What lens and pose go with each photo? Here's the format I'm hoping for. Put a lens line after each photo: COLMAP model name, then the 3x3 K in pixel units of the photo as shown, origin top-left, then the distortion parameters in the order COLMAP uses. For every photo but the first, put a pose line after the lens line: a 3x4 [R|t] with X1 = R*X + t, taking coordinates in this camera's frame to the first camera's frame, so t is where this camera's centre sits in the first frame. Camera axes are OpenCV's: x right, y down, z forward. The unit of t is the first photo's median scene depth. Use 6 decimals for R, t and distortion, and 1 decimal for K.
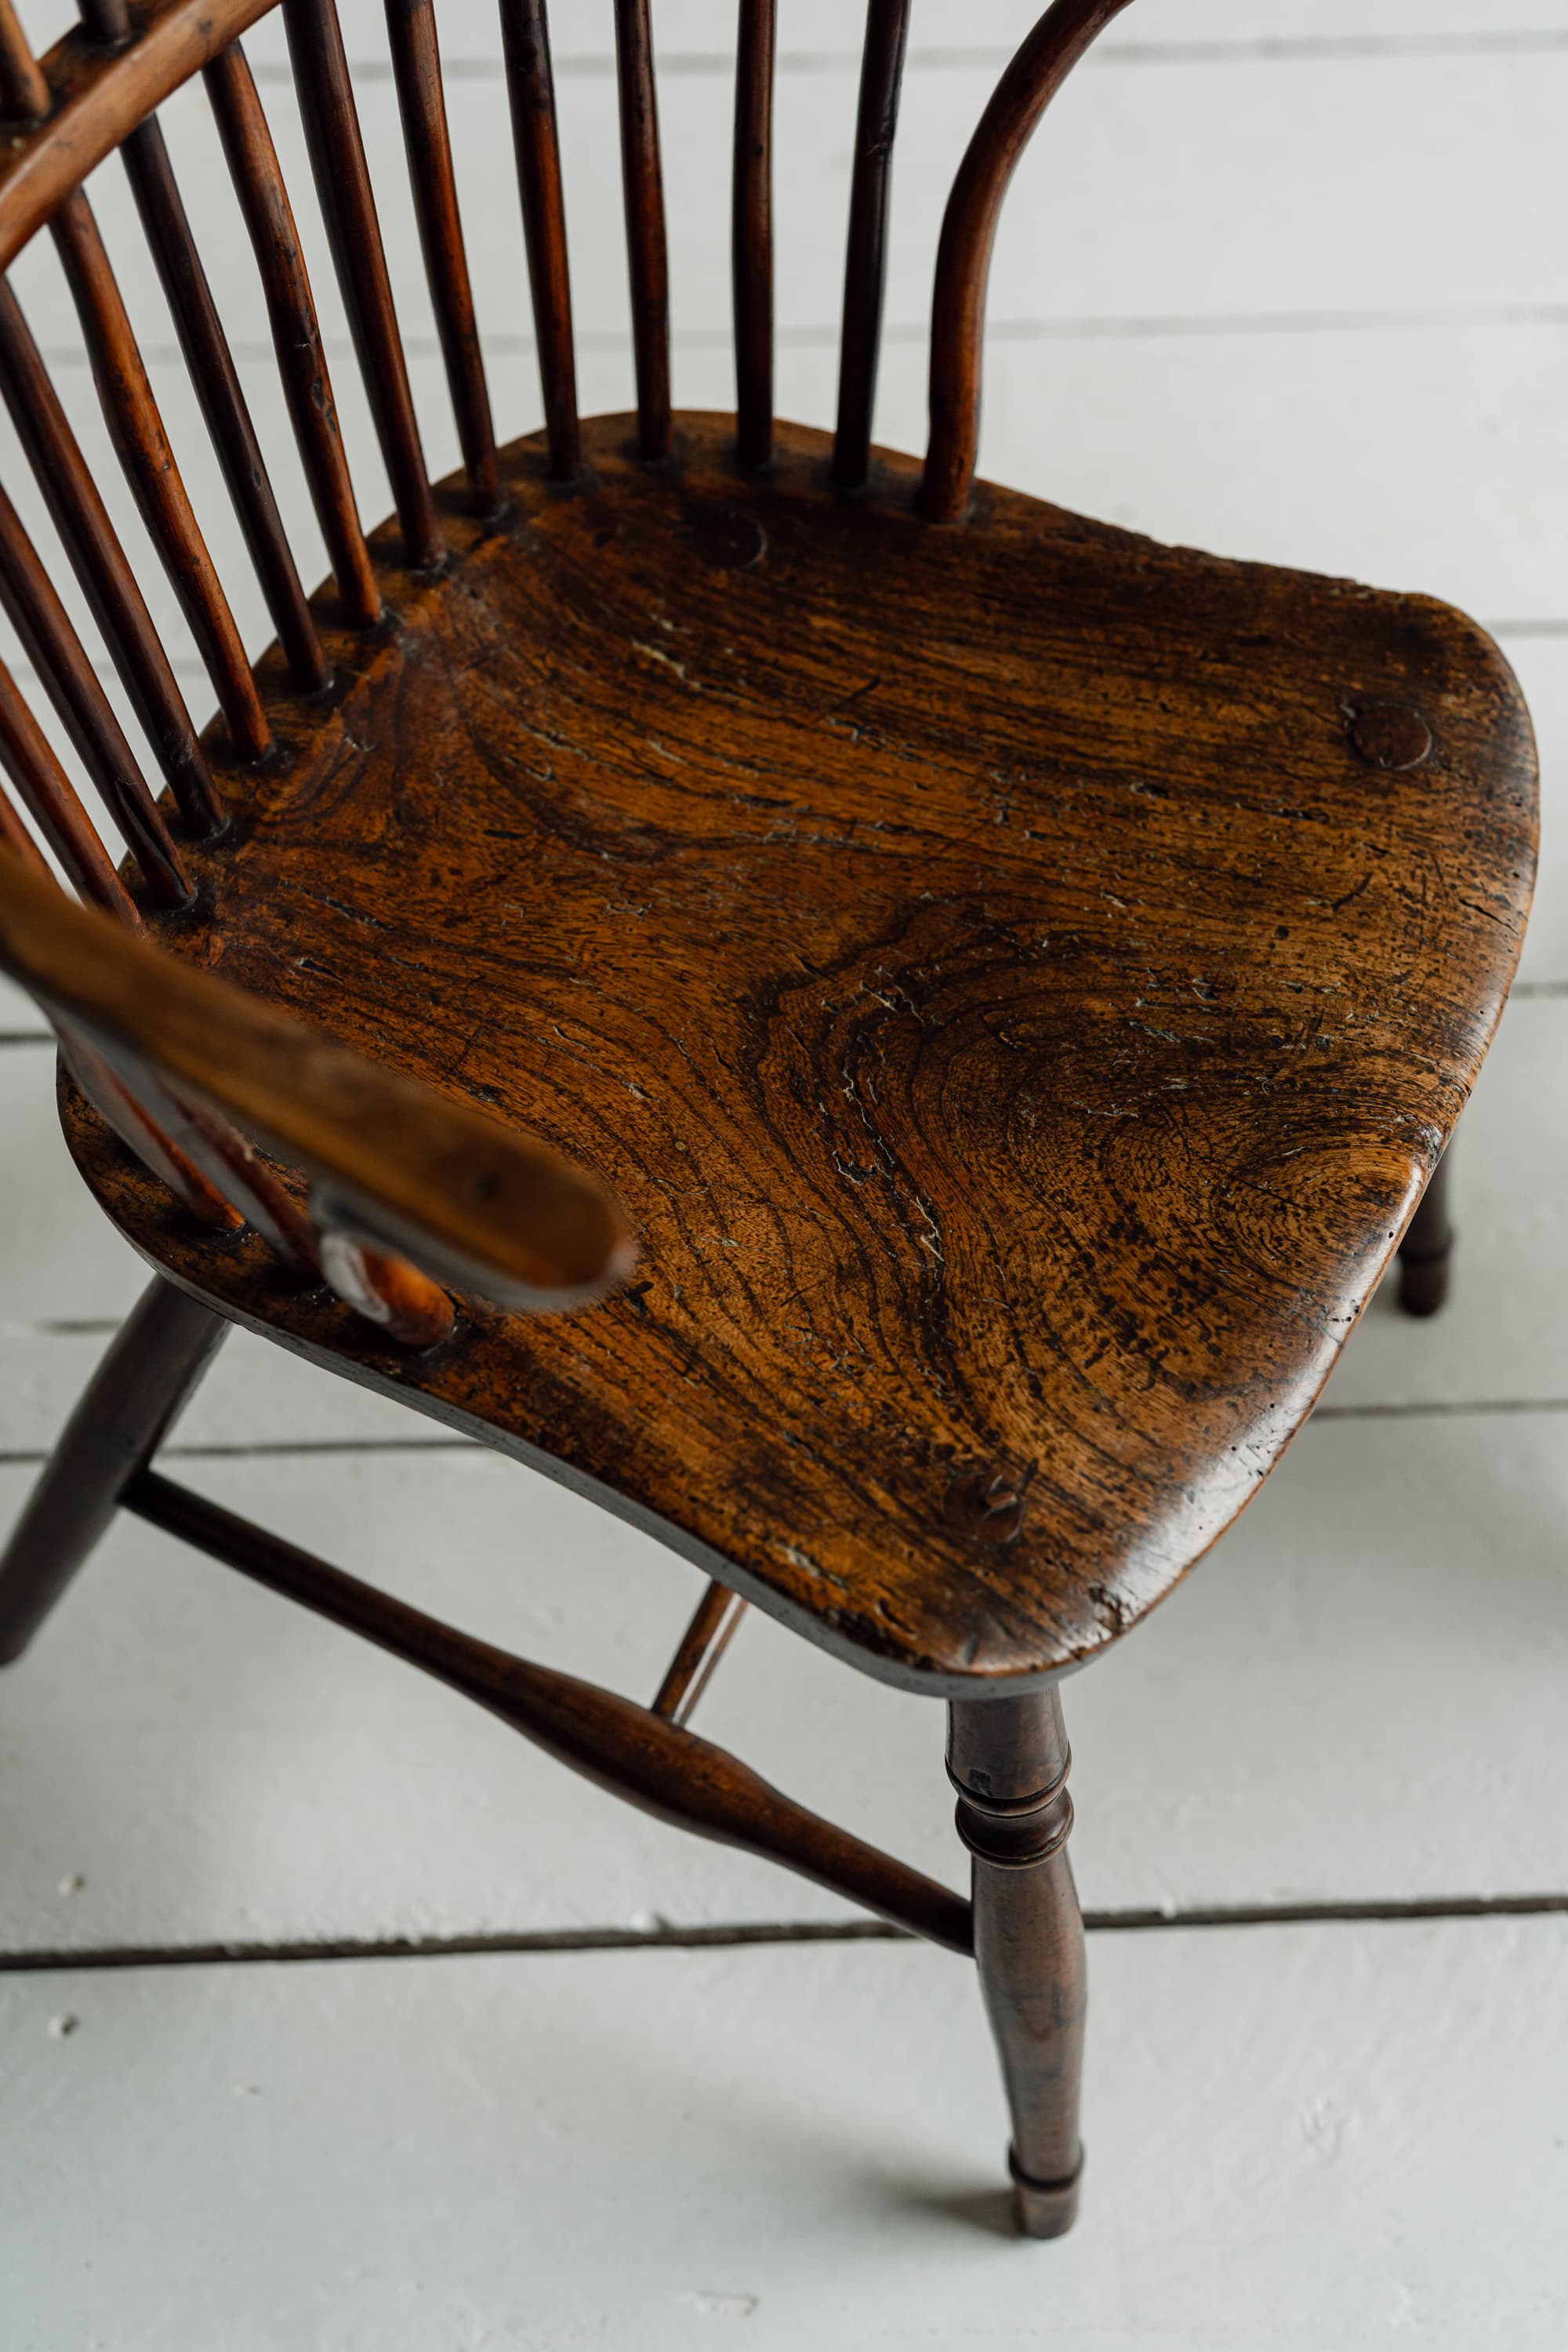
lens RADIAL K [[3353.9, 0, 783.5], [0, 3353.9, 1172.1], [0, 0, 1]] dist [0.006954, 0.000000]
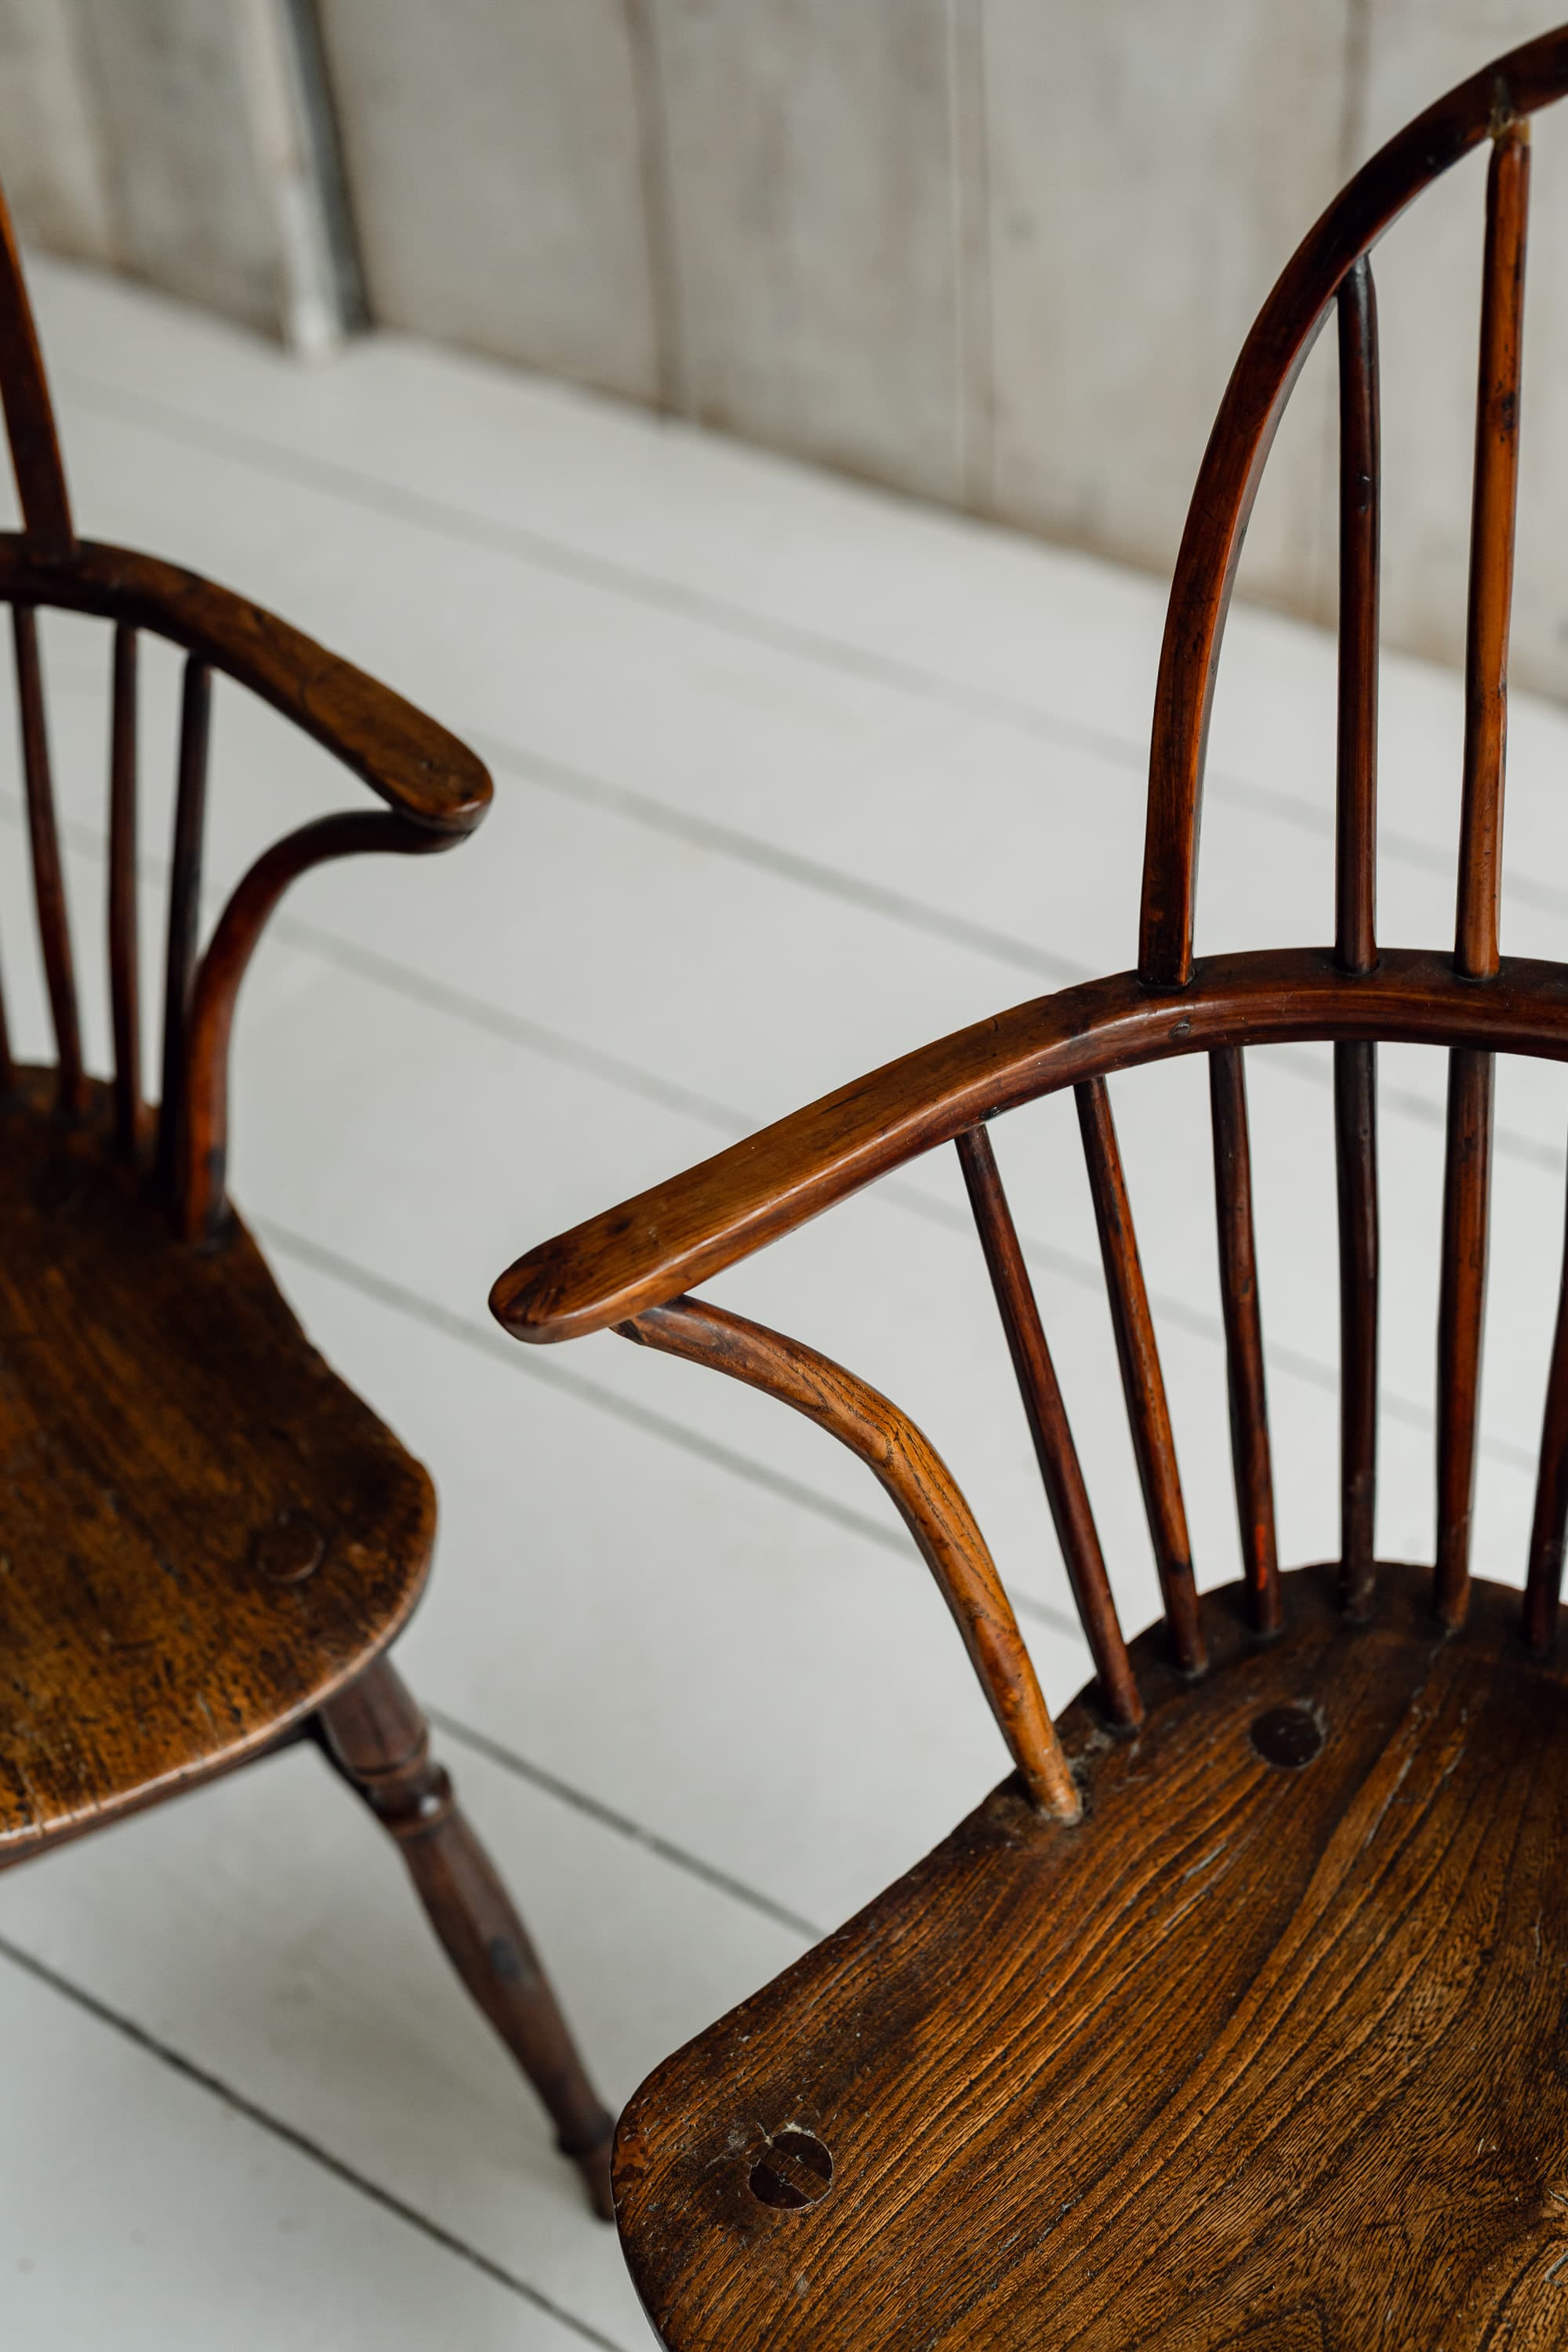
lens RADIAL K [[3353.9, 0, 795.8], [0, 3353.9, 1190.6], [0, 0, 1]] dist [0.006954, 0.000000]
pose [[0.773593, 0.372179, -0.512871, 0.866071], [-0.480161, 0.872431, -0.091152, -0.221222], [0.413520, 0.316775, 0.853613, 0.086937]]
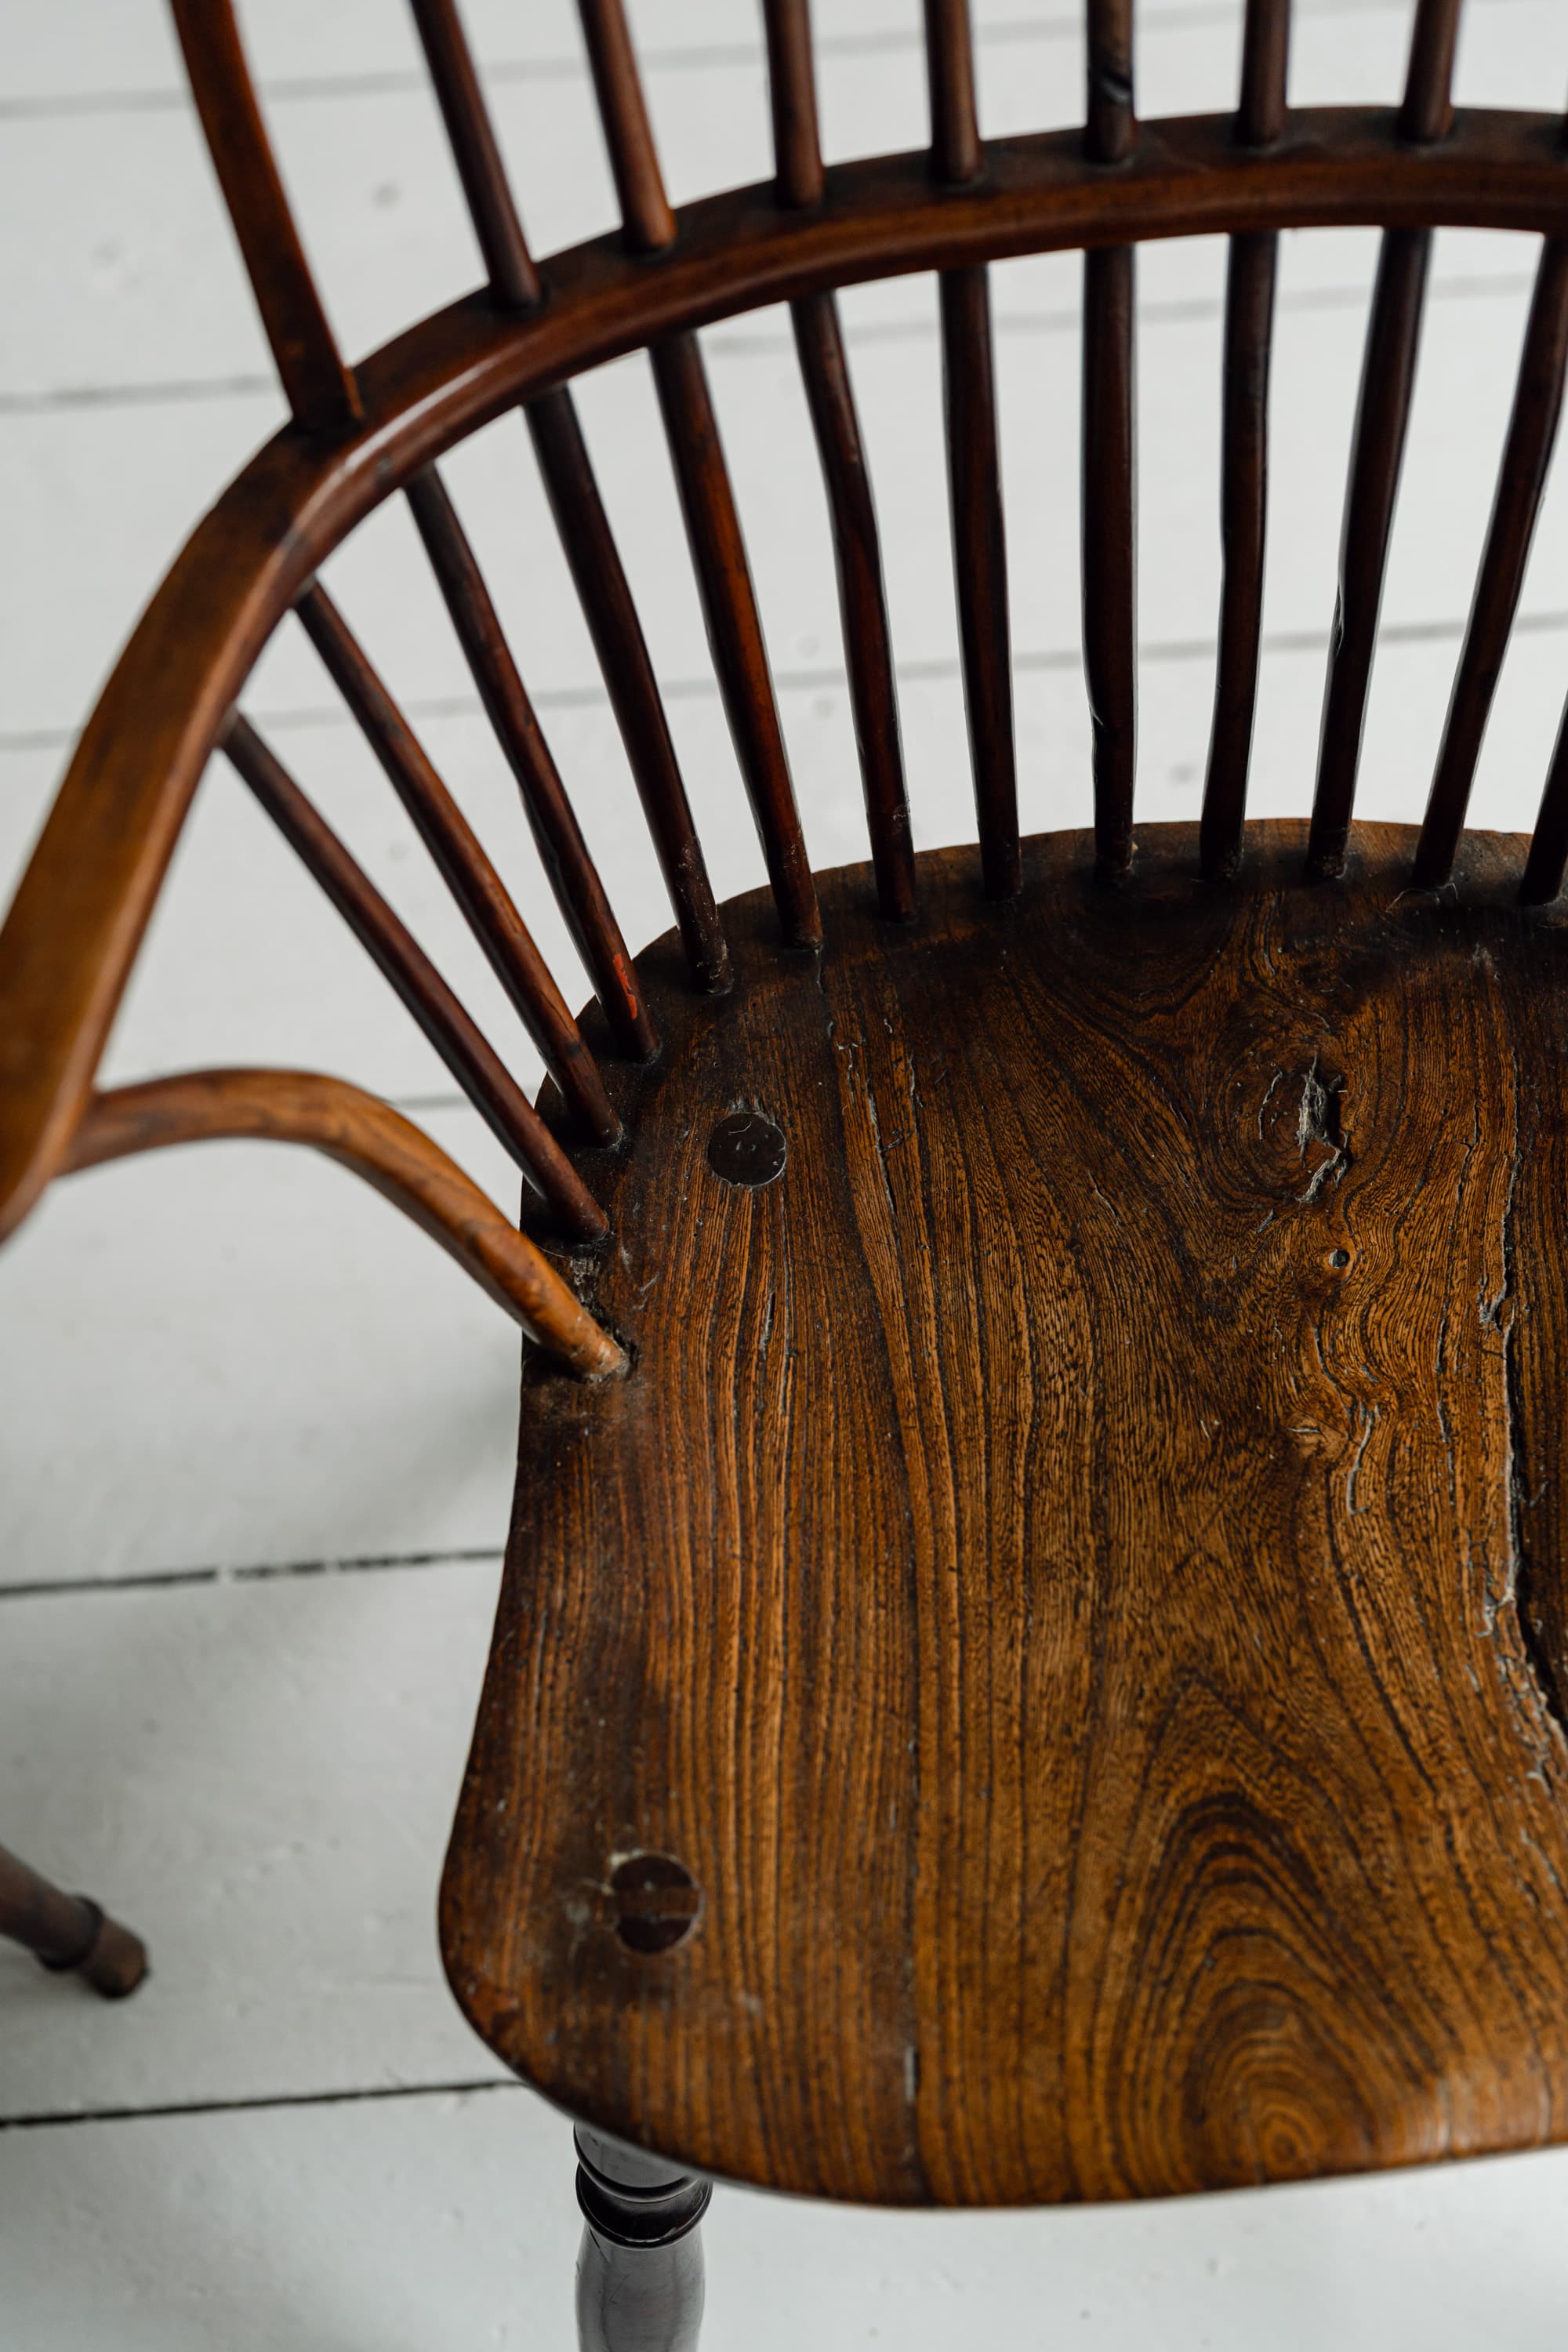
lens RADIAL K [[3353.9, 0, 789.2], [0, 3353.9, 1181.4], [0, 0, 1]] dist [0.006954, 0.000000]
pose [[0.998673, -0.037774, -0.035008, 0.549000], [0.039205, 0.998384, 0.041128, -0.271035], [0.033398, -0.042446, 0.998540, 0.185210]]
